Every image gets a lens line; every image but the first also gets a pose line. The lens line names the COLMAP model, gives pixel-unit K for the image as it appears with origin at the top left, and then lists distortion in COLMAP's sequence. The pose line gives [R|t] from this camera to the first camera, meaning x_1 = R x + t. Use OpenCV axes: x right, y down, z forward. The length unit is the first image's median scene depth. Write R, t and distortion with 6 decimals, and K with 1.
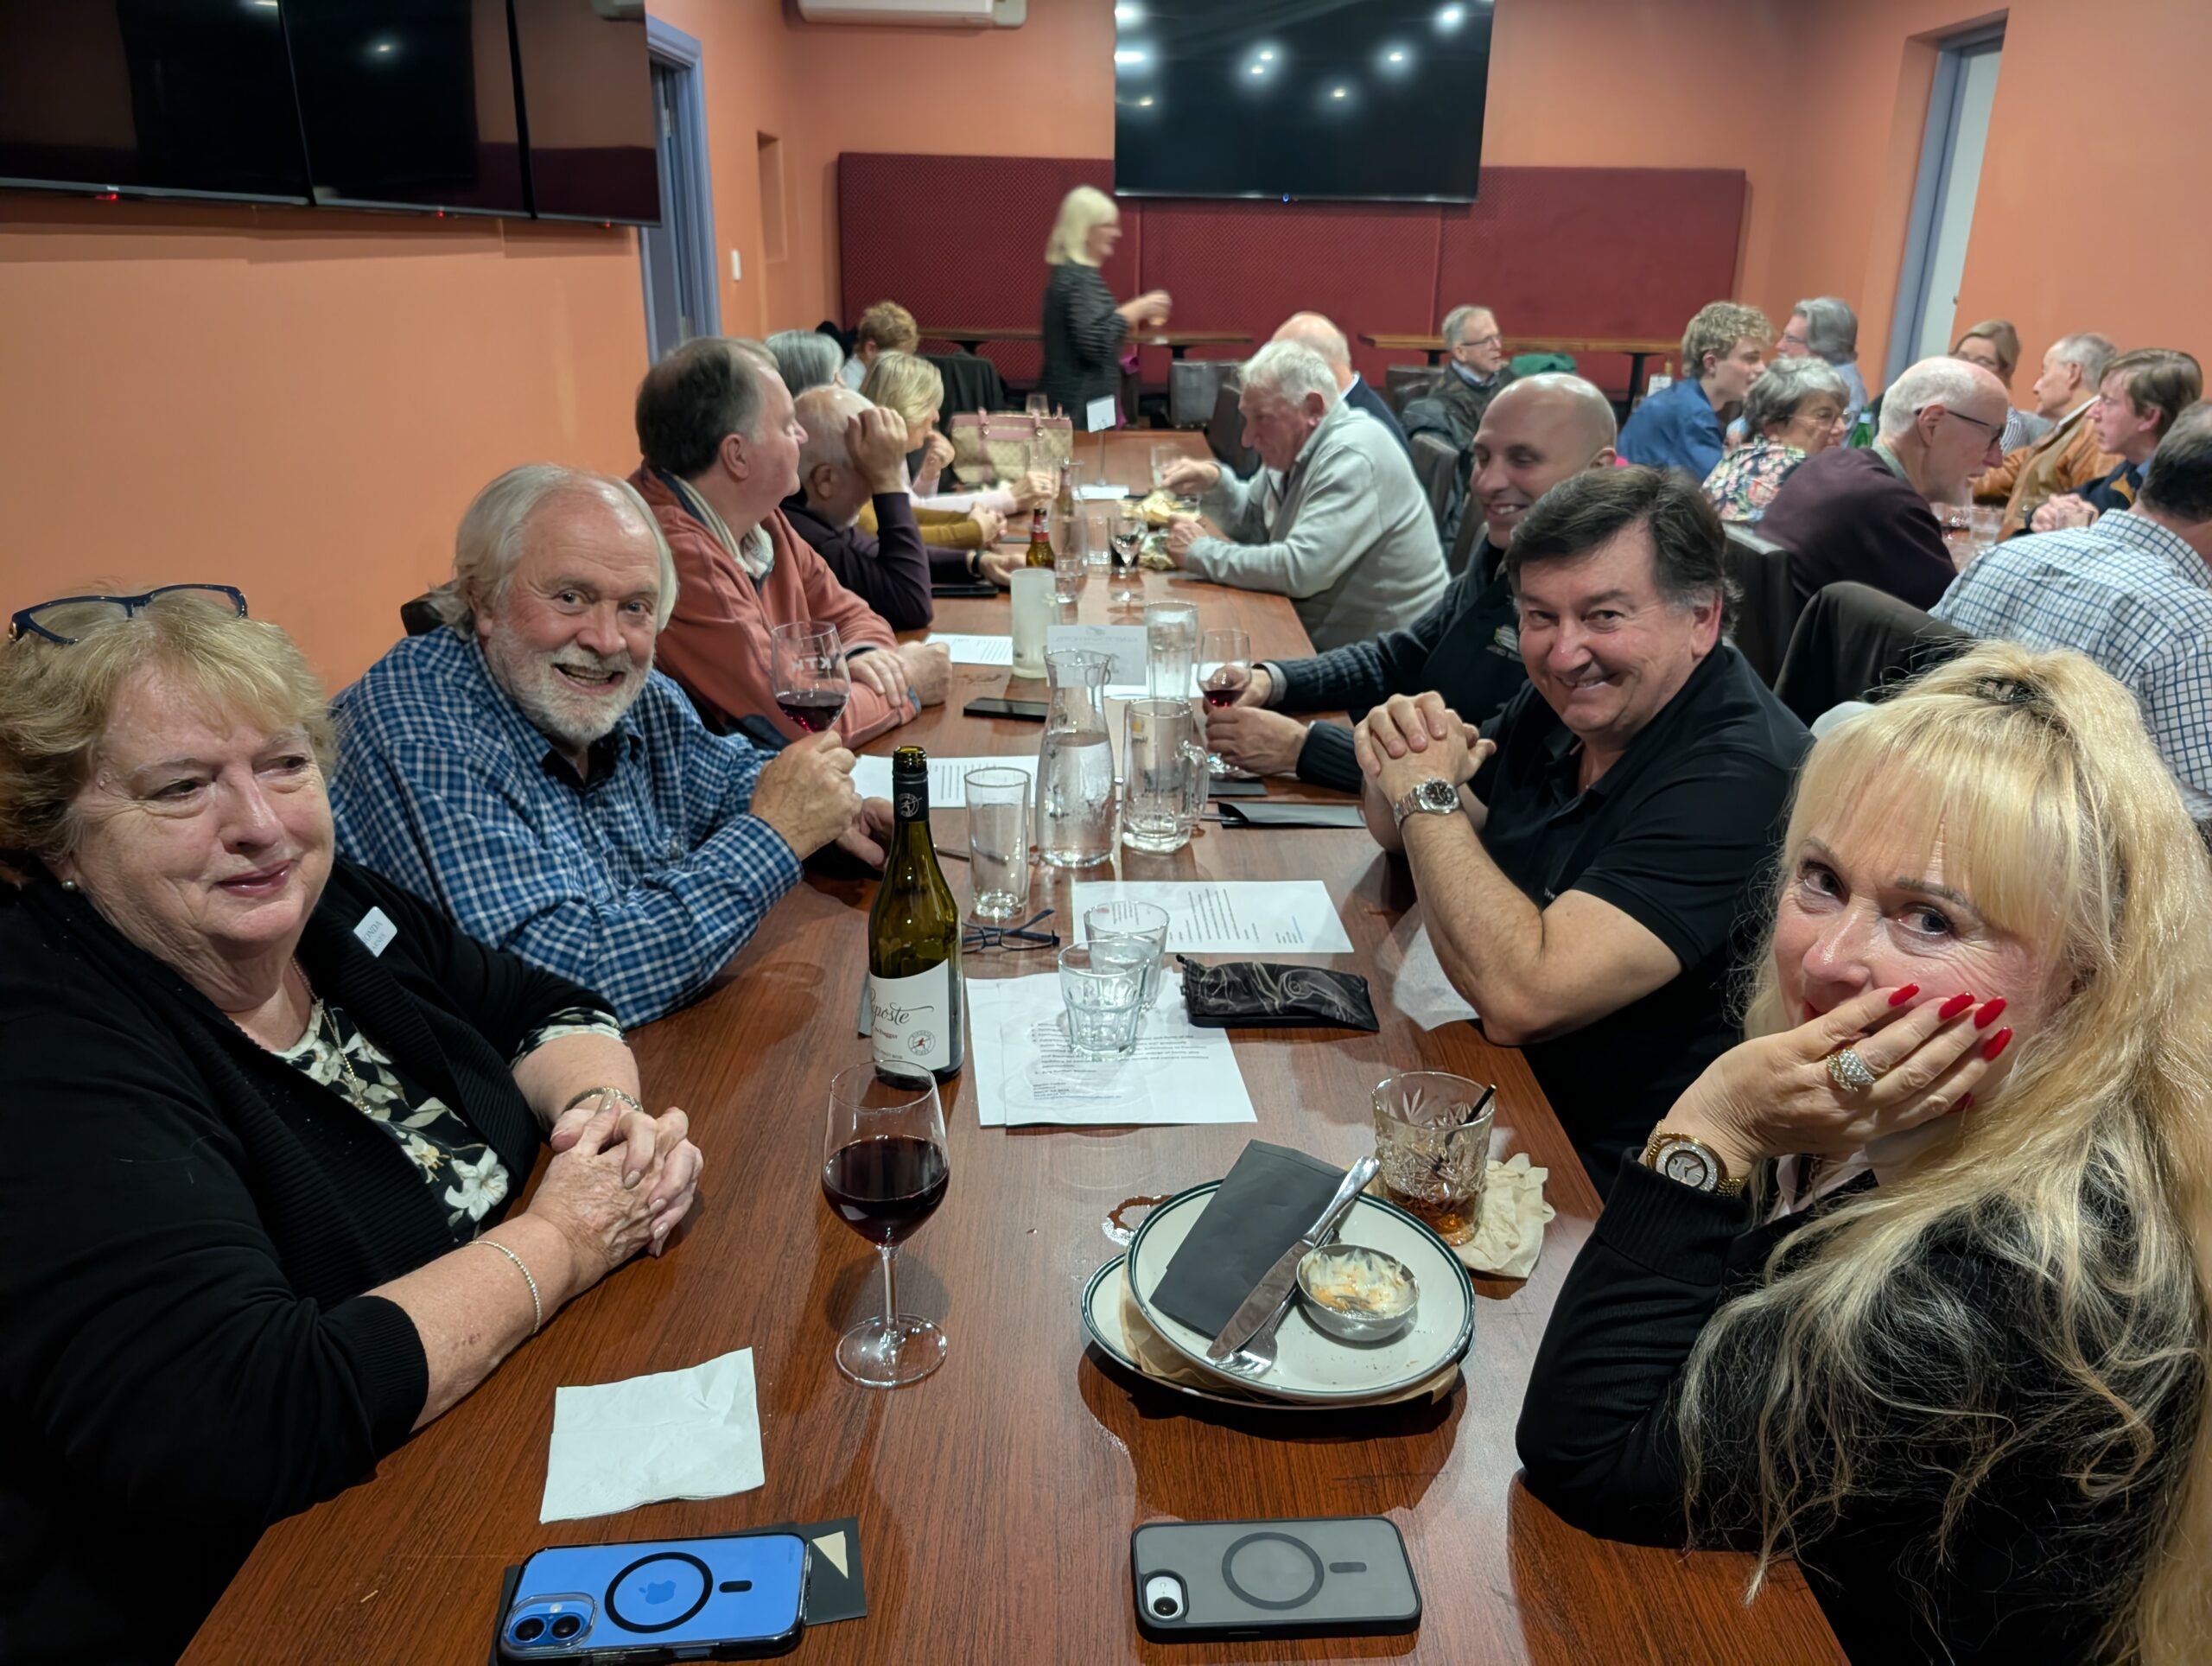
lens RADIAL K [[1668.5, 0, 1185.0], [0, 1668.5, 872.9], [0, 0, 1]] dist [0.004563, -0.014471]
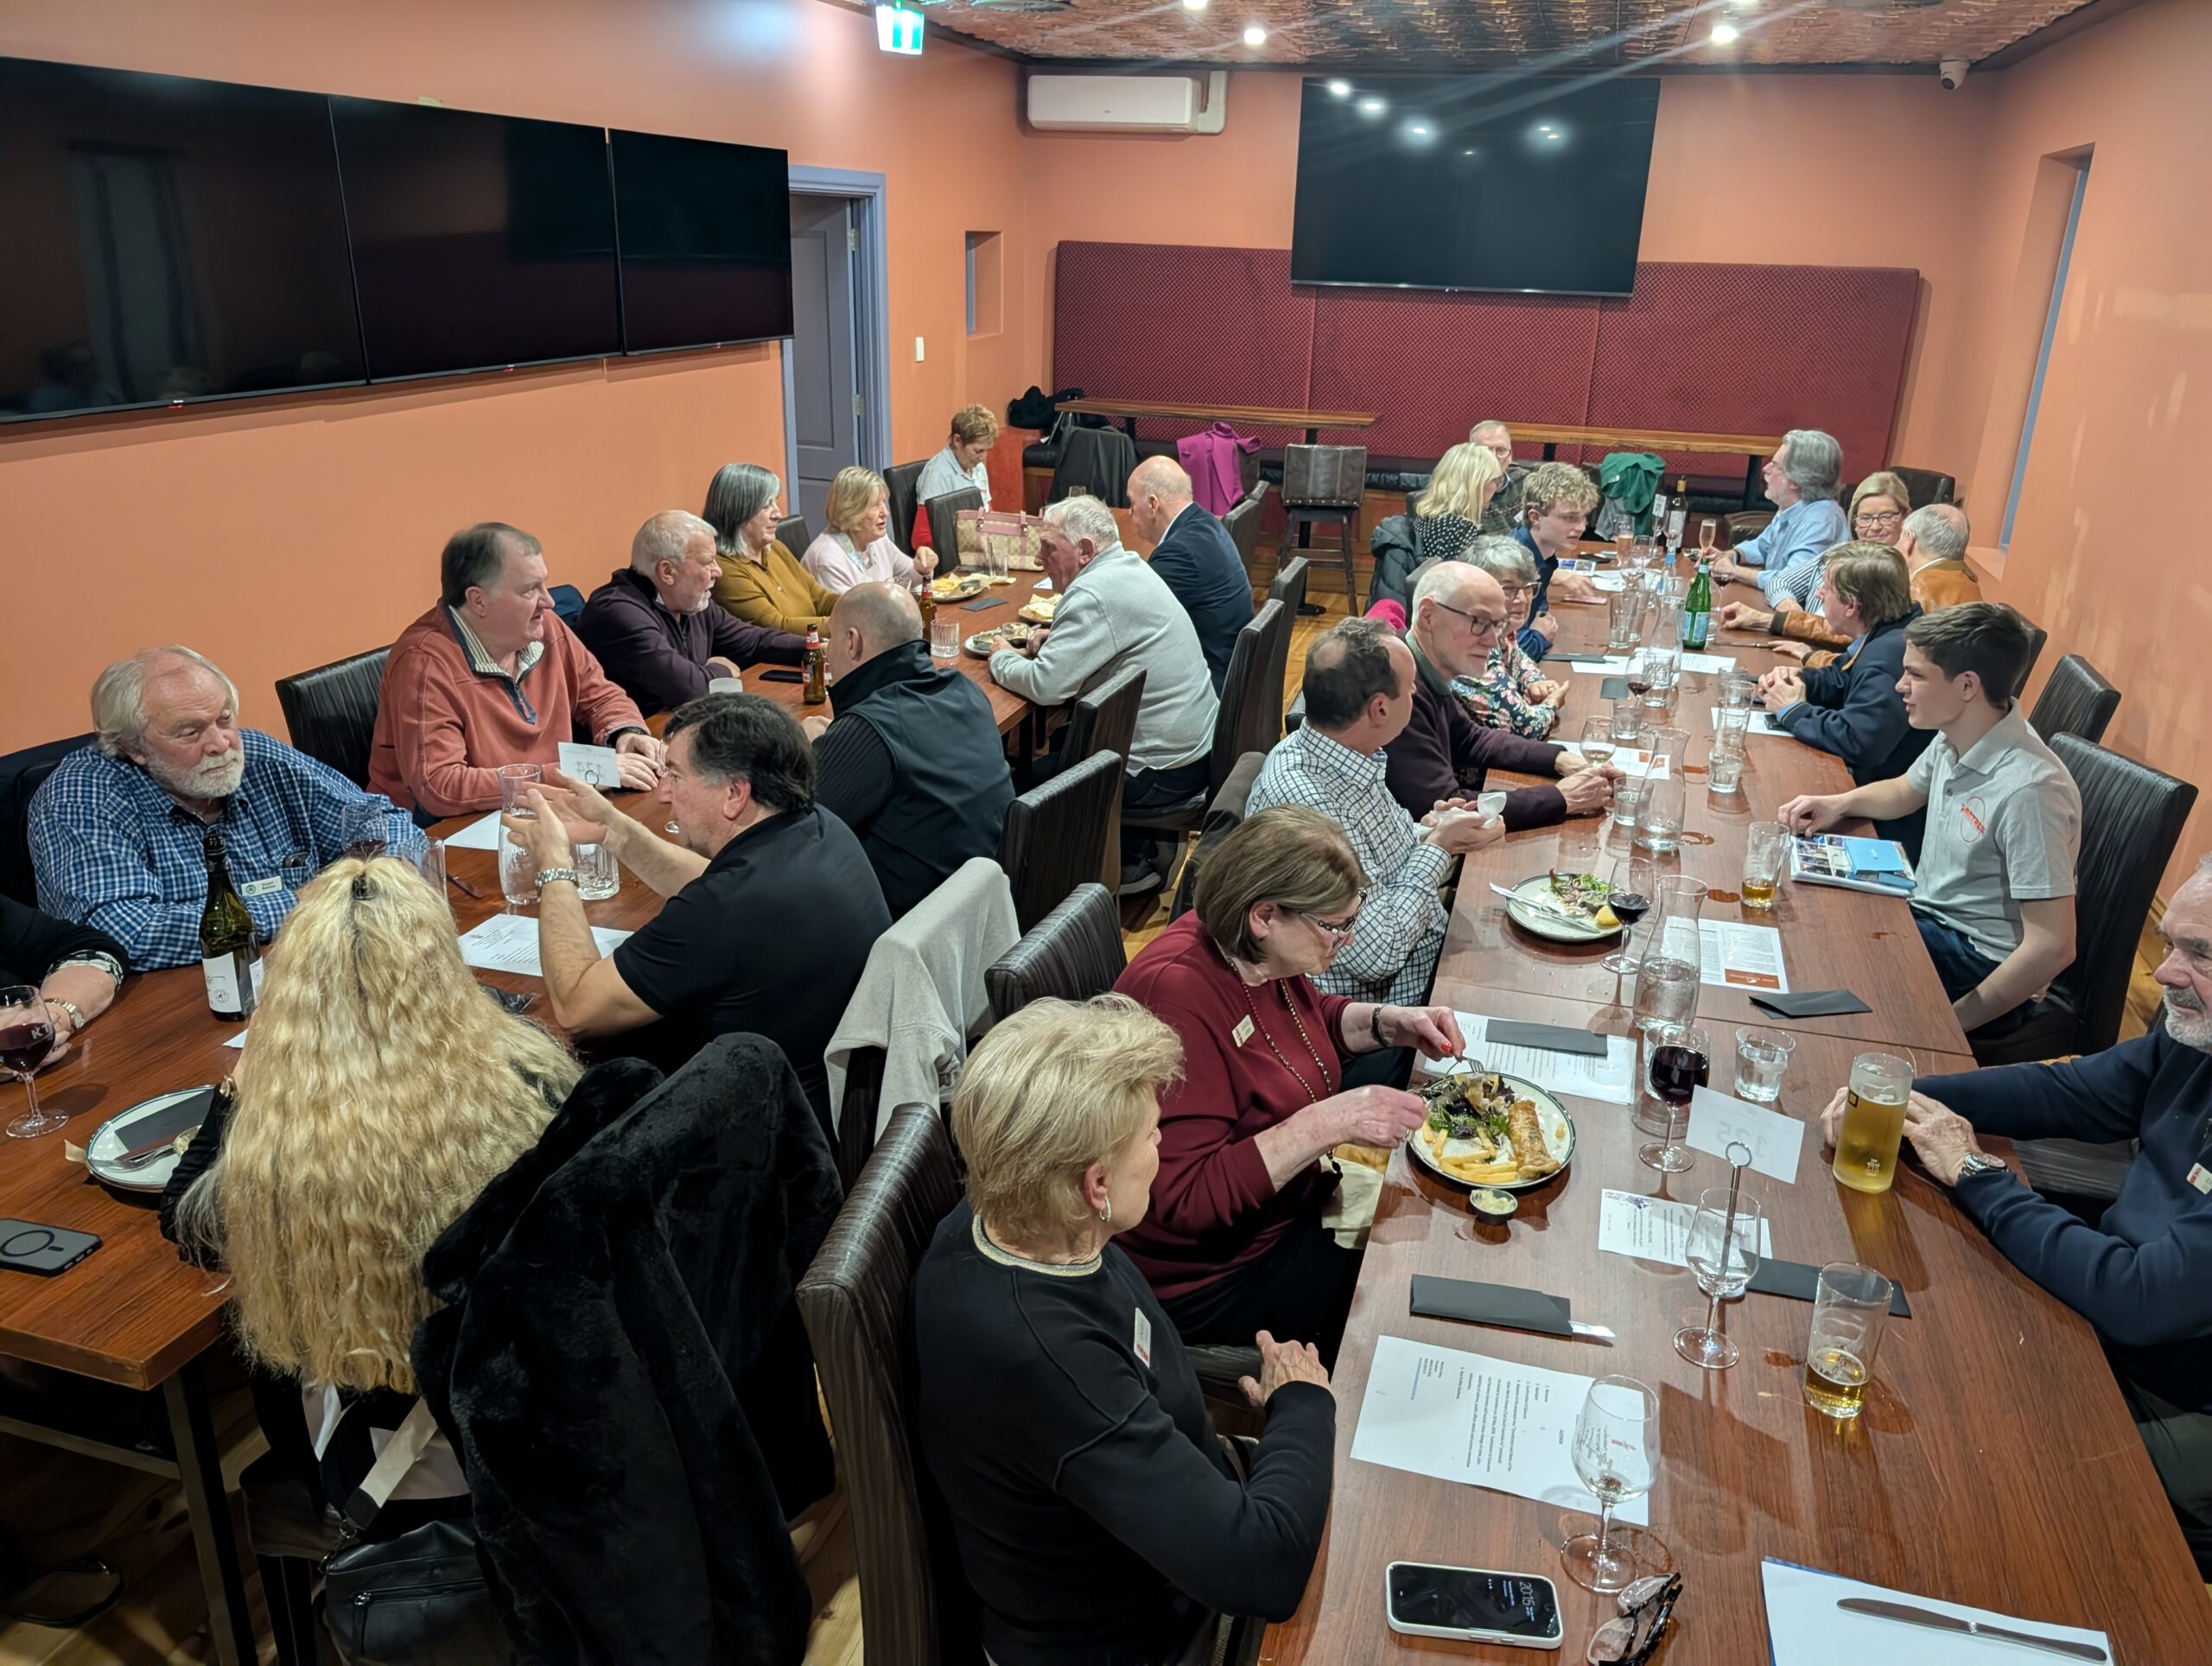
lens RADIAL K [[1668.5, 0, 1105.9], [0, 1668.5, 834.4], [0, 0, 1]] dist [0.004563, -0.014471]
pose [[0.947887, 0.117273, -0.296239, 0.320457], [-0.122312, 0.992490, 0.001531, -0.048911], [0.294194, 0.034783, 0.955113, -0.111115]]
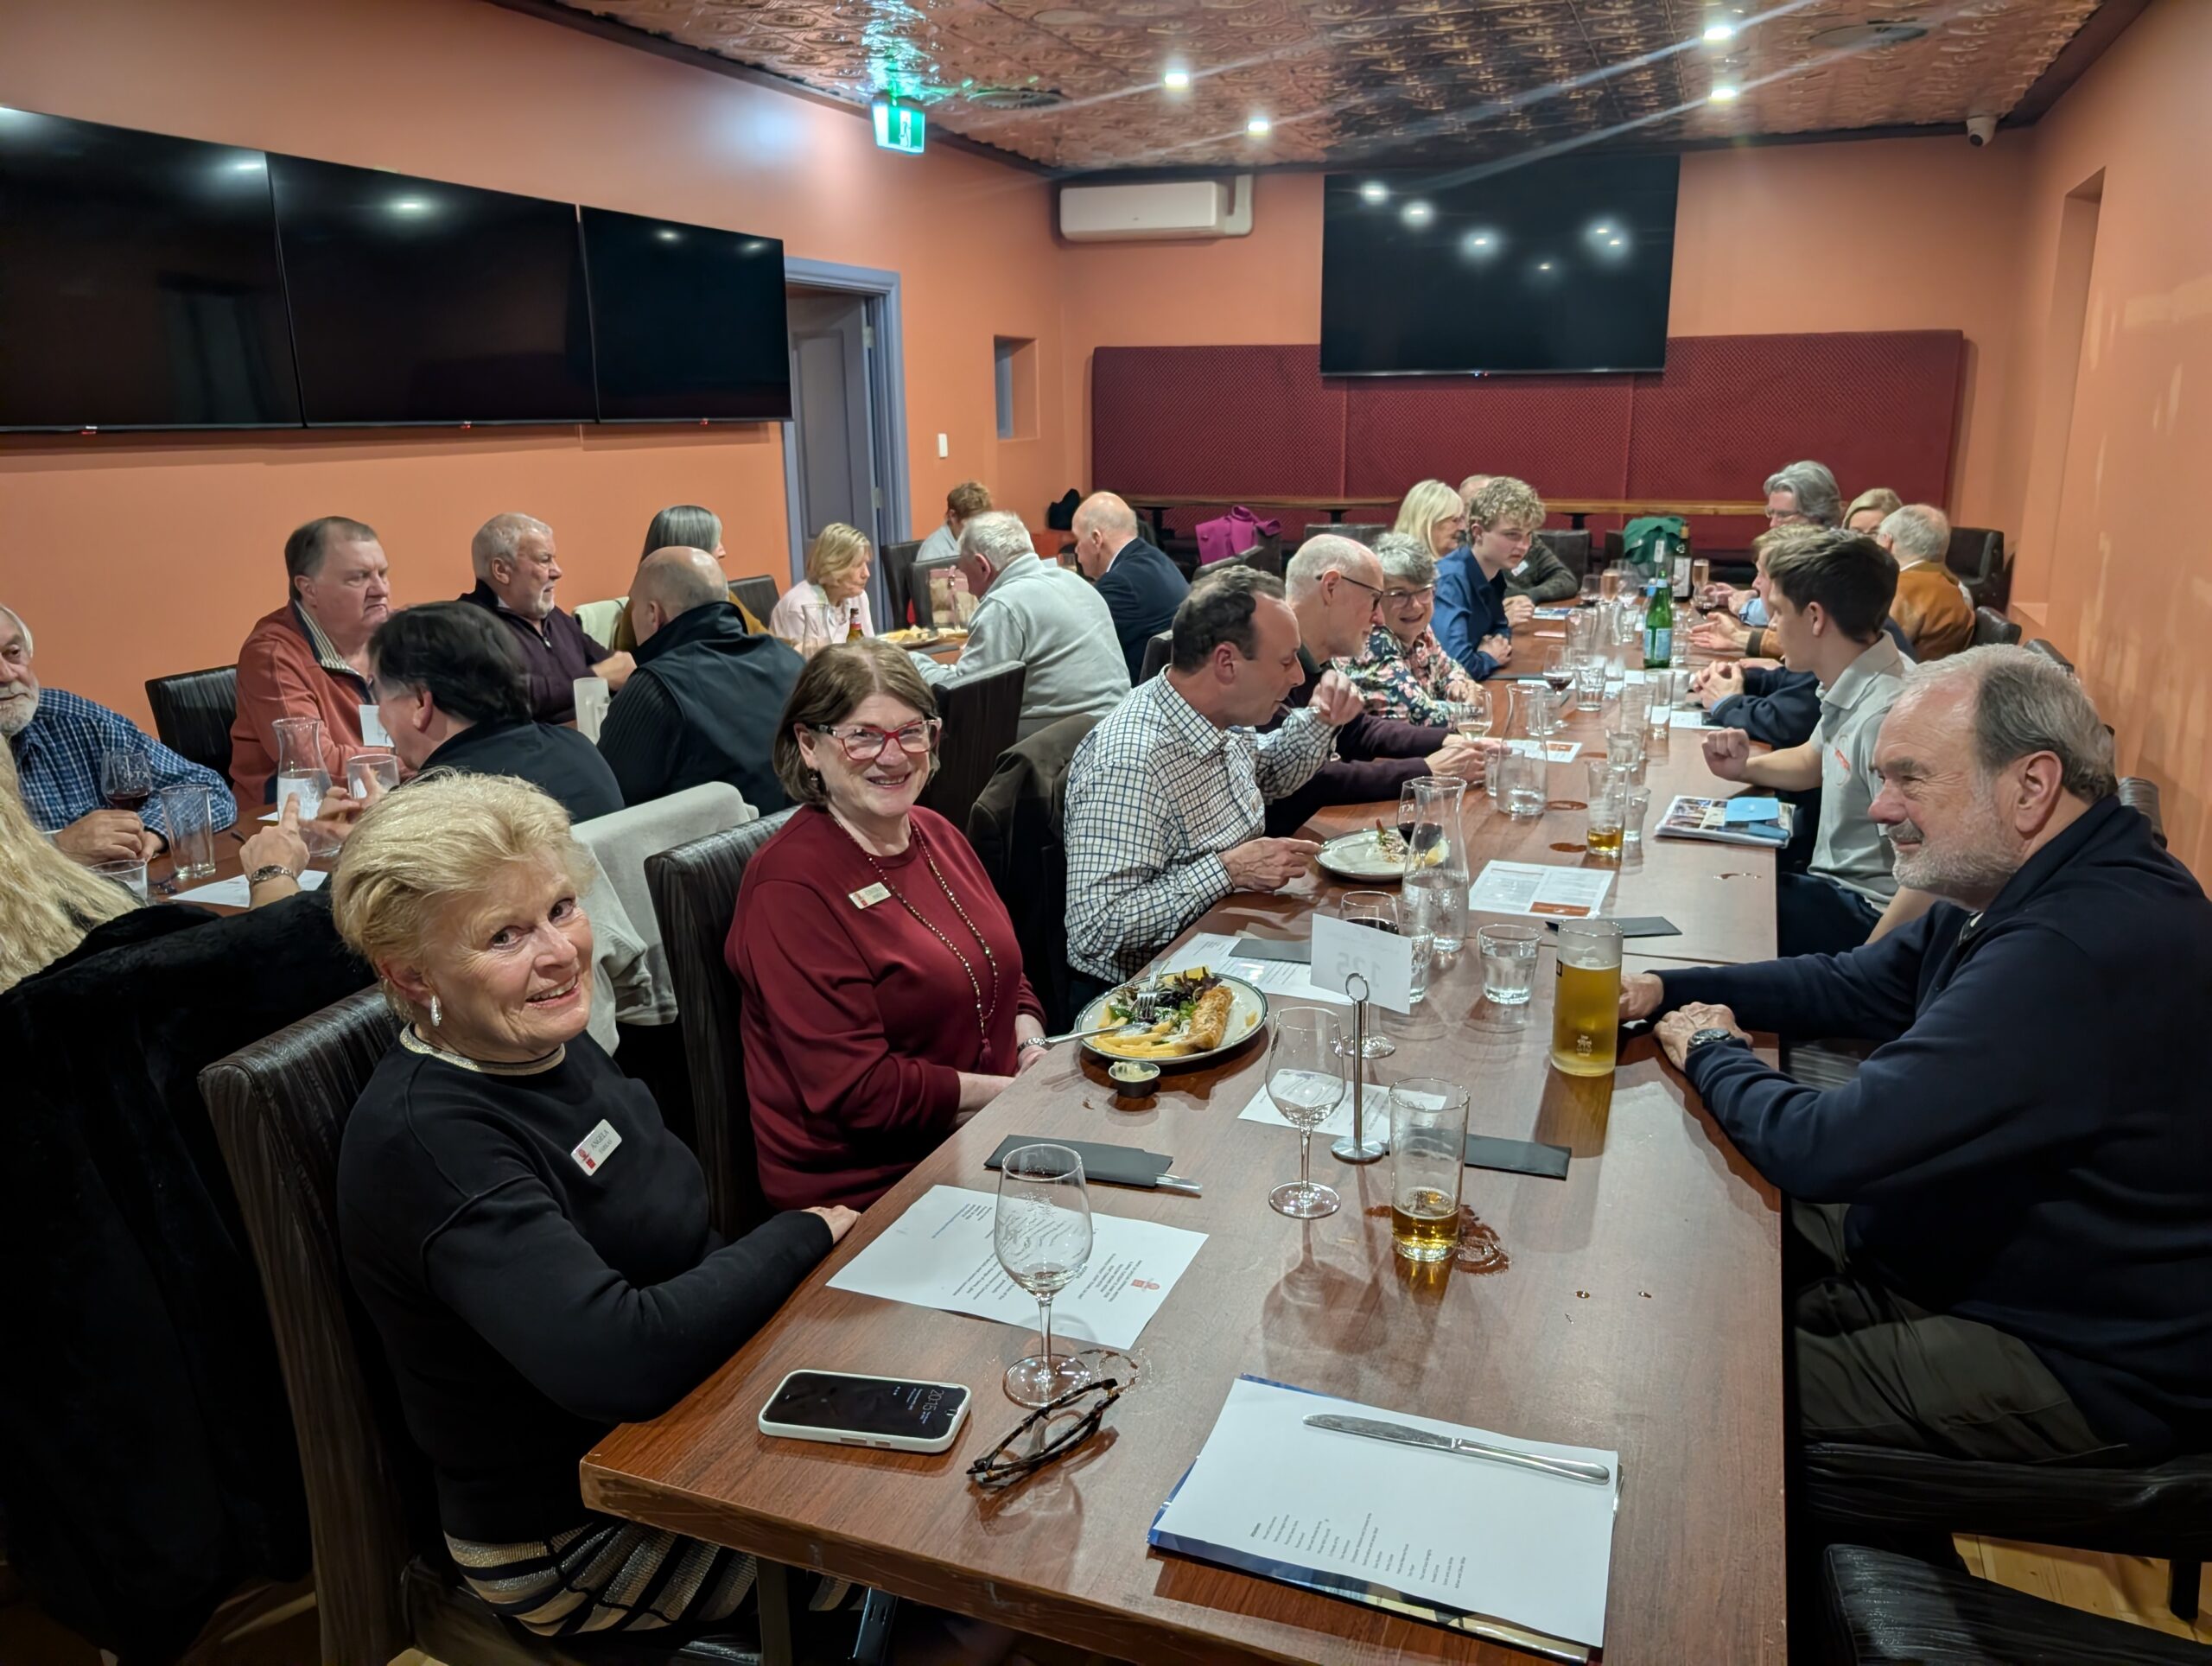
lens RADIAL K [[1668.5, 0, 1109.3], [0, 1668.5, 837.3], [0, 0, 1]] dist [0.004563, -0.014471]
pose [[0.918884, 0.075870, -0.387163, 0.424000], [-0.116836, 0.989647, -0.083361, 0.004804], [0.376830, 0.121833, 0.918235, -0.039384]]
